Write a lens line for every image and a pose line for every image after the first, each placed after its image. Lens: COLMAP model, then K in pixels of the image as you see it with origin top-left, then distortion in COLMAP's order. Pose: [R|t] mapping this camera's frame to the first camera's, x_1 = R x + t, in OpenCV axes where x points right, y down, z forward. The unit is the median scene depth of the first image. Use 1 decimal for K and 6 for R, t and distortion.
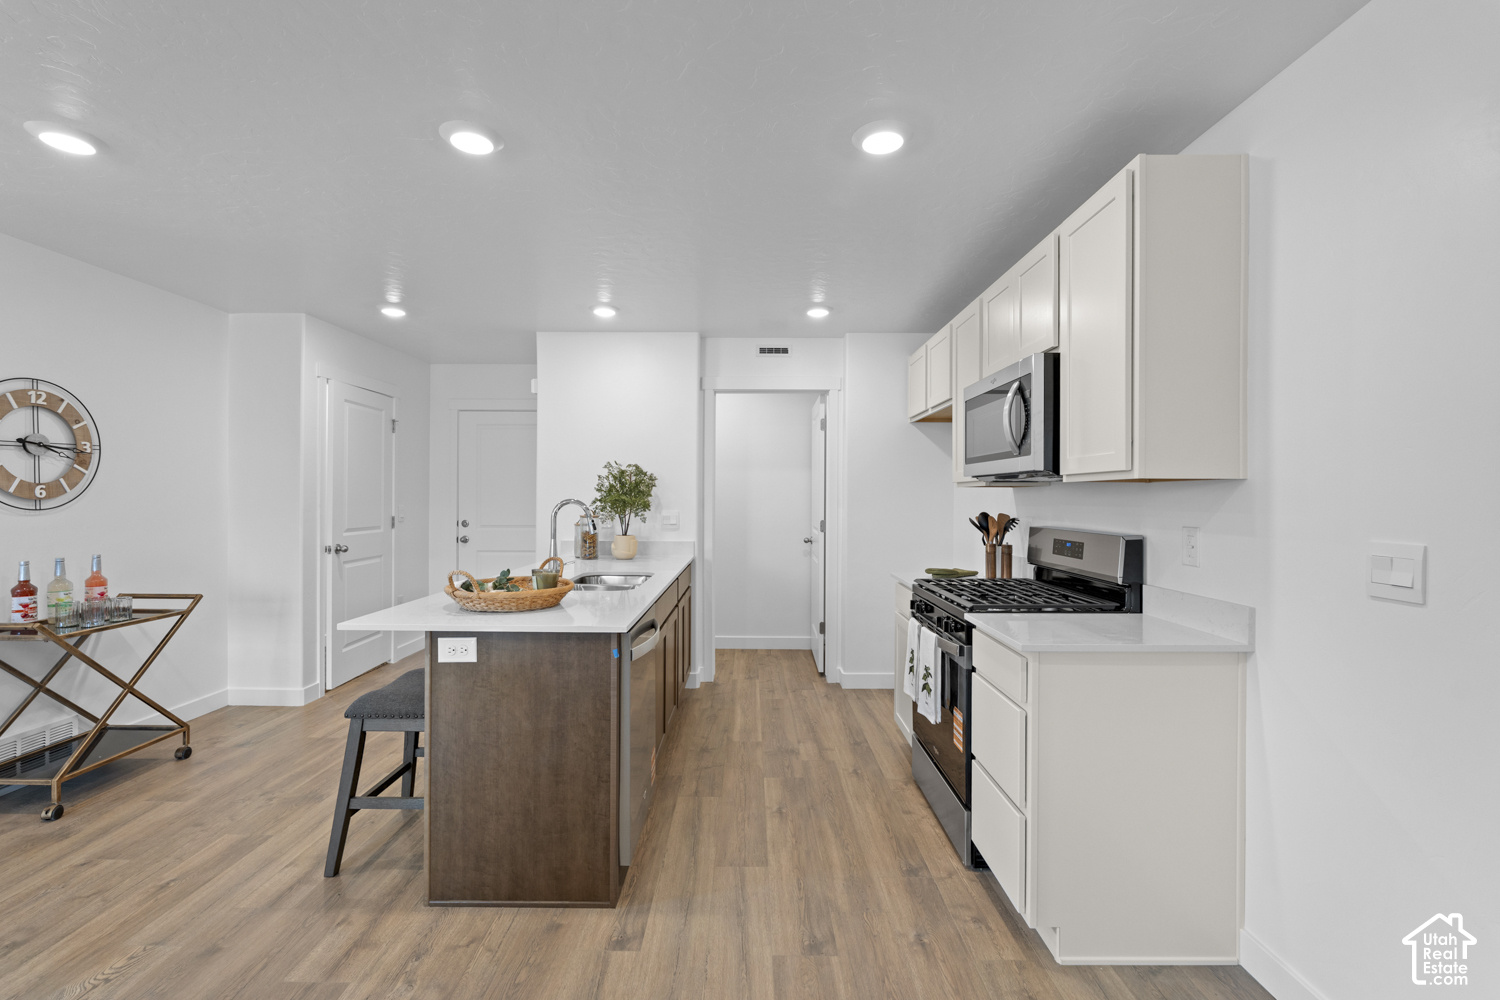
lens RADIAL K [[657.5, 0, 750.0], [0, 657.5, 500.0], [0, 0, 1]] dist [-0.004513, 0.000614]
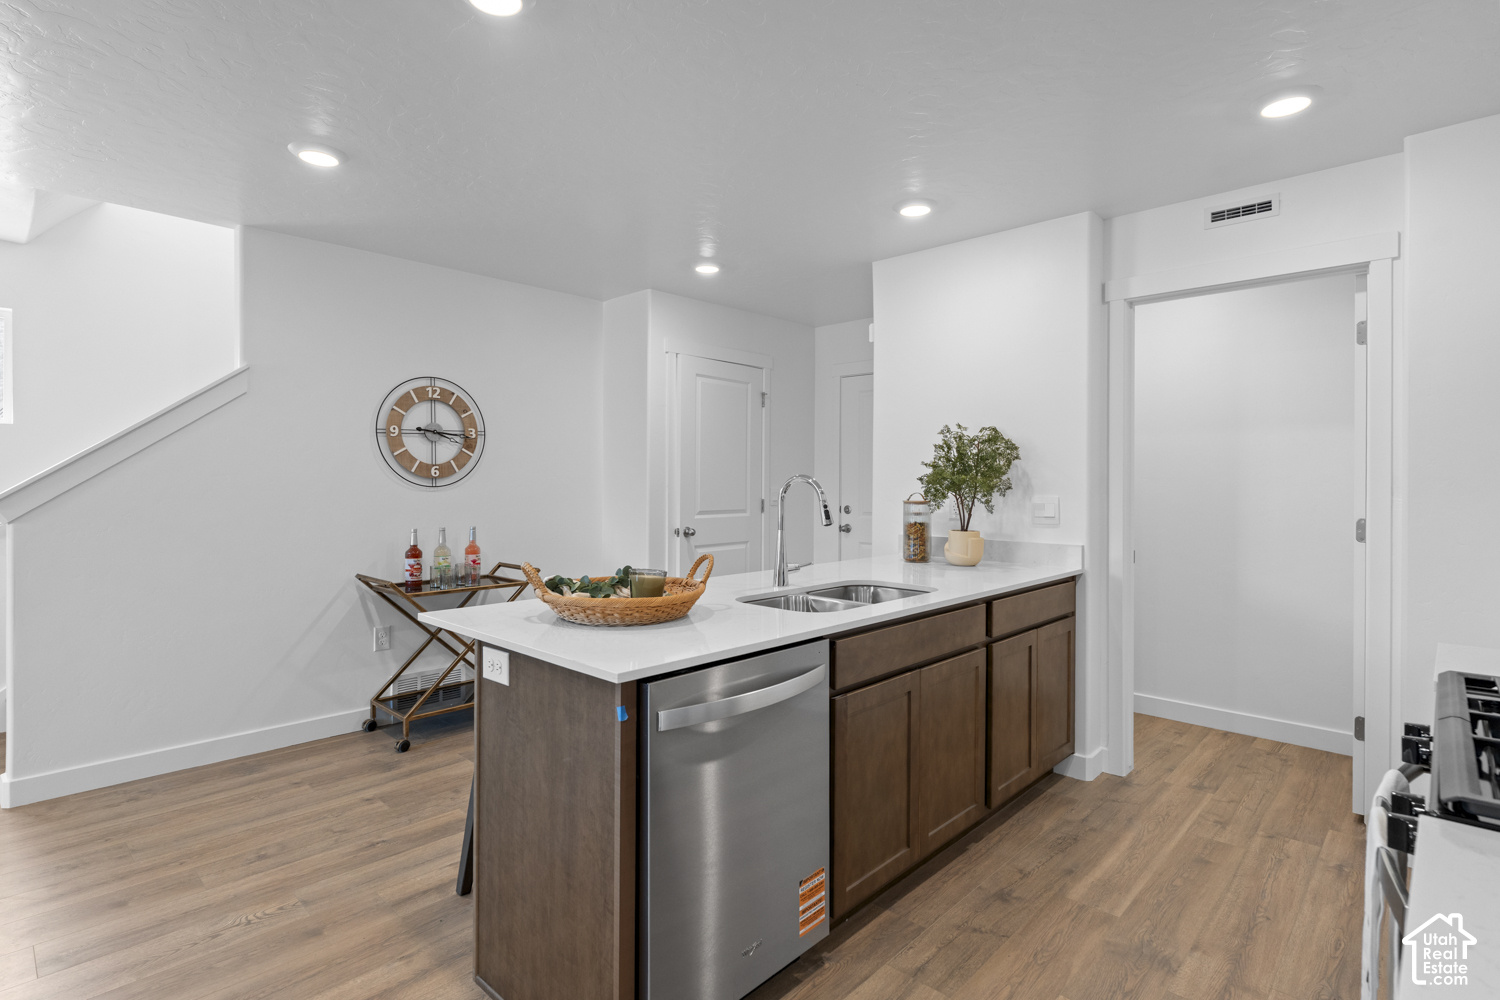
lens RADIAL K [[749.6, 0, 747.4], [0, 749.6, 482.3], [0, 0, 1]] dist [-0.006212, 0.000277]
pose [[0.726046, -0.000682, -0.687646, 0.263733], [-0.003808, 0.999980, -0.005012, 0.011562], [0.687635, 0.006258, 0.726029, 0.398932]]
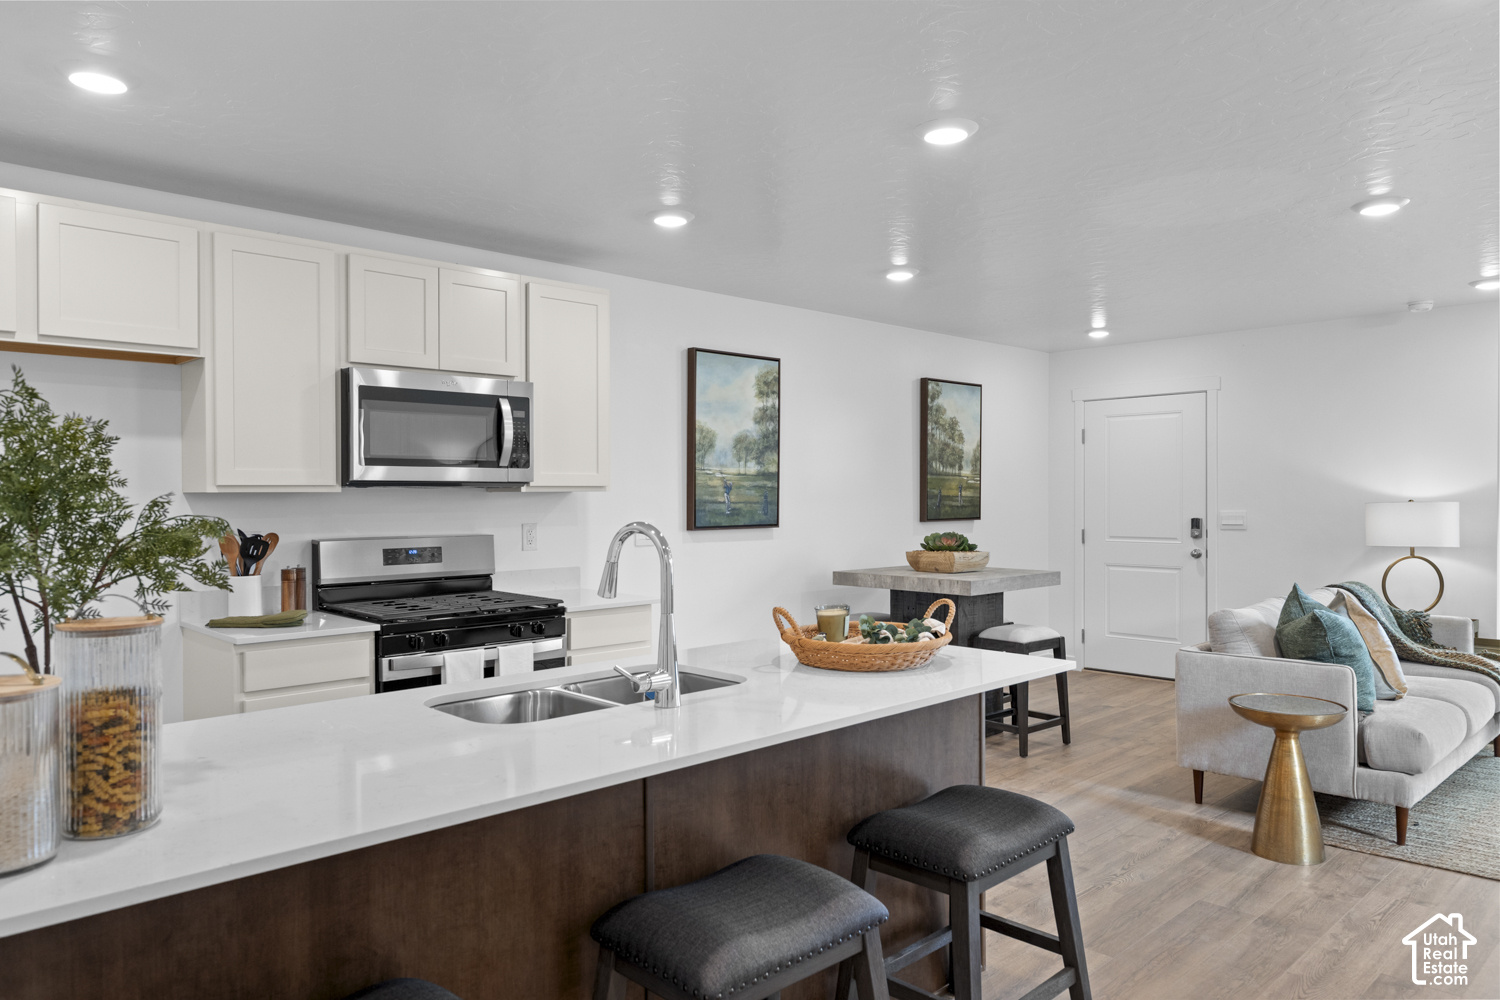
lens RADIAL K [[1014.5, 0, 750.0], [0, 1014.5, 500.0], [0, 0, 1]] dist [0.001650, 0.000516]
pose [[-0.696452, -0.007298, 0.717566, -0.889637], [0.003583, 0.999900, 0.013646, -0.028038], [-0.717594, 0.012075, -0.696357, 1.557245]]
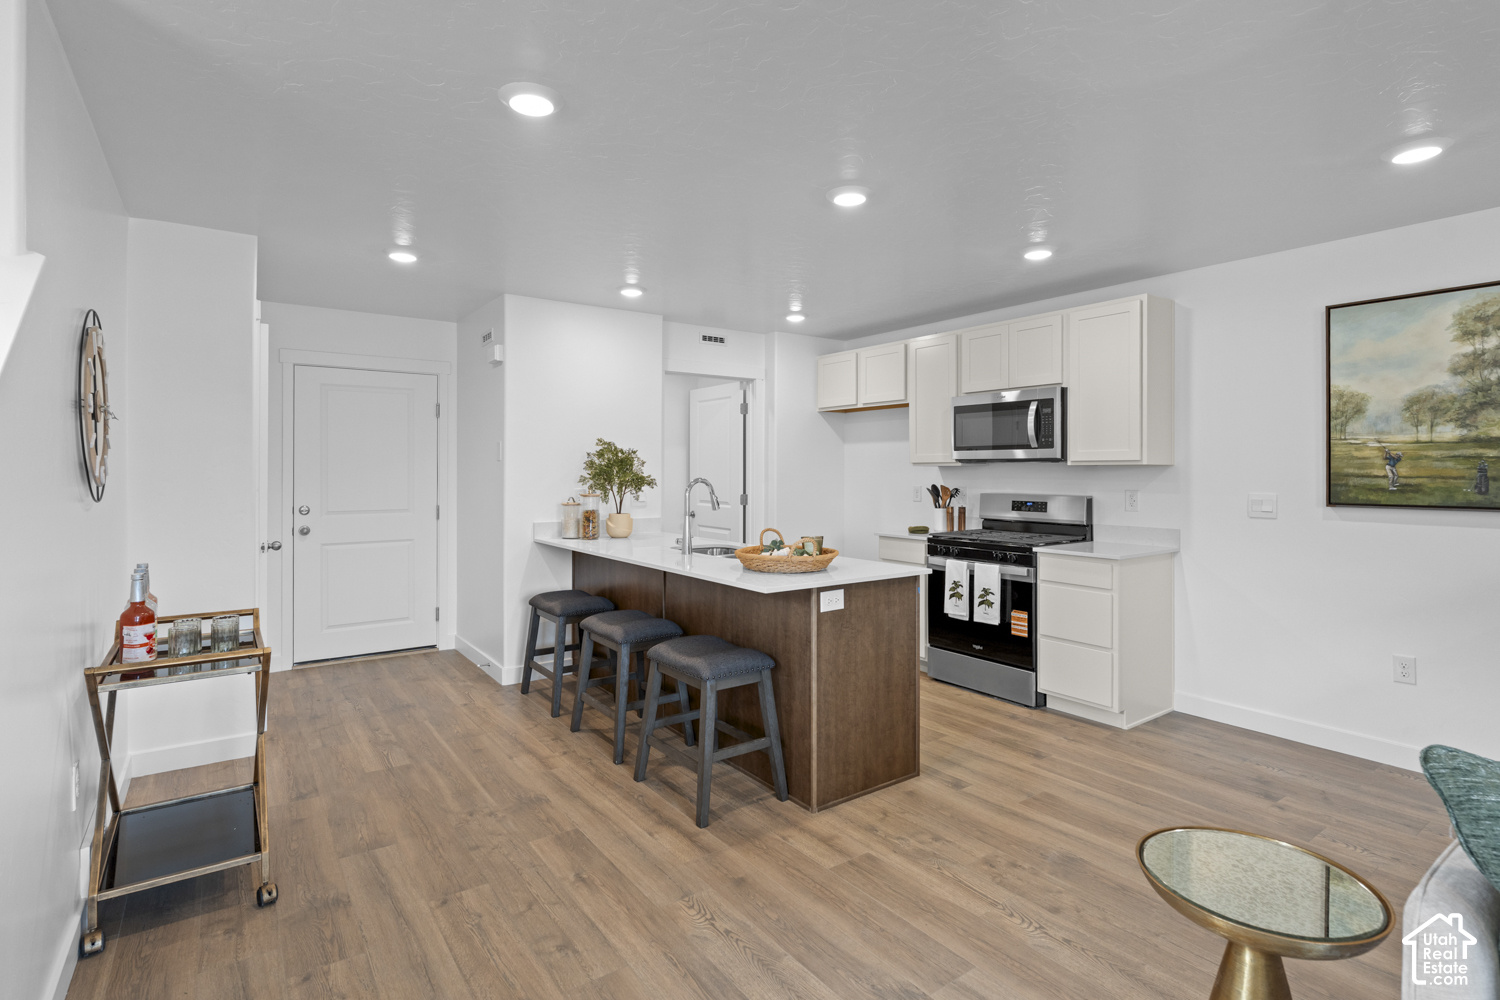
lens RADIAL K [[729.2, 0, 754.3], [0, 729.2, 475.8], [0, 0, 1]] dist [-0.002294, 0.000127]
pose [[0.808787, -0.008326, 0.588043, -0.974010], [0.006417, 0.999965, 0.005332, -0.011701], [-0.588067, -0.000539, 0.808812, -0.022278]]
